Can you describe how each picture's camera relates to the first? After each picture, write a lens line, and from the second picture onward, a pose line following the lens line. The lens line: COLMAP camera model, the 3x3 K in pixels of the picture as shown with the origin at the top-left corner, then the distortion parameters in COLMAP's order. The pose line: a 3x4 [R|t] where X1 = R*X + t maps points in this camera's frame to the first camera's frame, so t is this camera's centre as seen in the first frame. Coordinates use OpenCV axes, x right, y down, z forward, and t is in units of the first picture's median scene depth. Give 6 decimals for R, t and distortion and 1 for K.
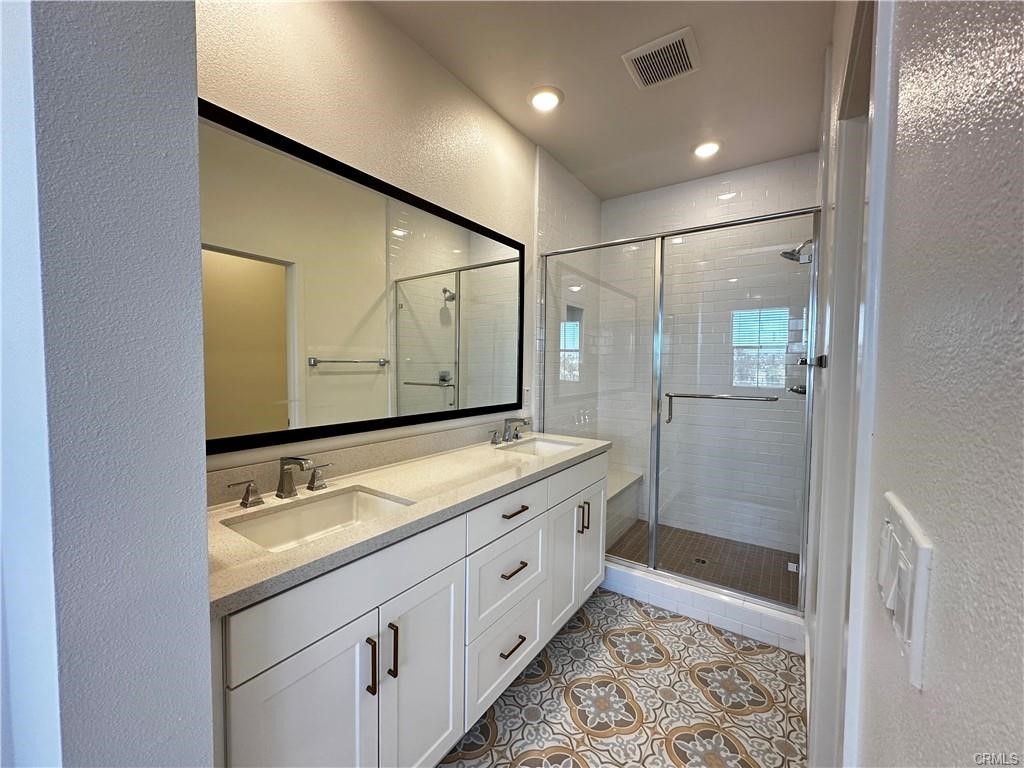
lens RADIAL K [[408.5, 0, 512.0], [0, 408.5, 384.0], [0, 0, 1]] dist [-0.002357, 0.000098]
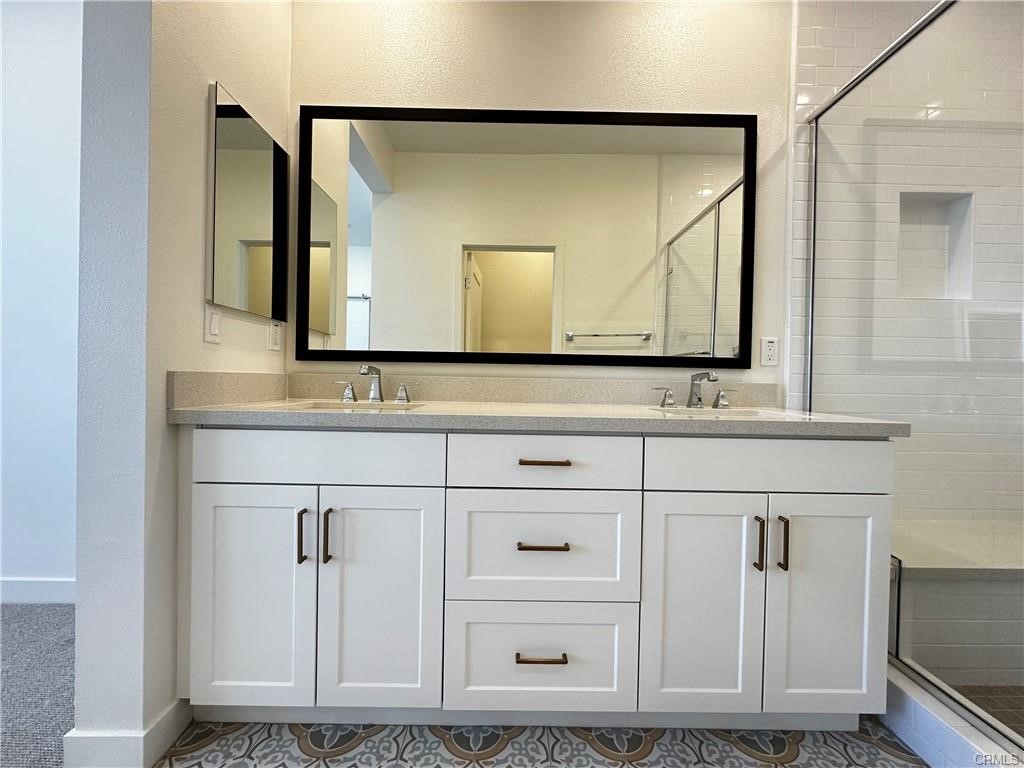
lens RADIAL K [[416.9, 0, 509.2], [0, 416.9, 380.8], [0, 0, 1]] dist [0.002033, 0.000275]
pose [[0.573255, -0.000389, -0.819377, 0.359018], [-0.046940, 0.998342, -0.033313, 0.125095], [0.818032, 0.057558, 0.572286, 0.331804]]
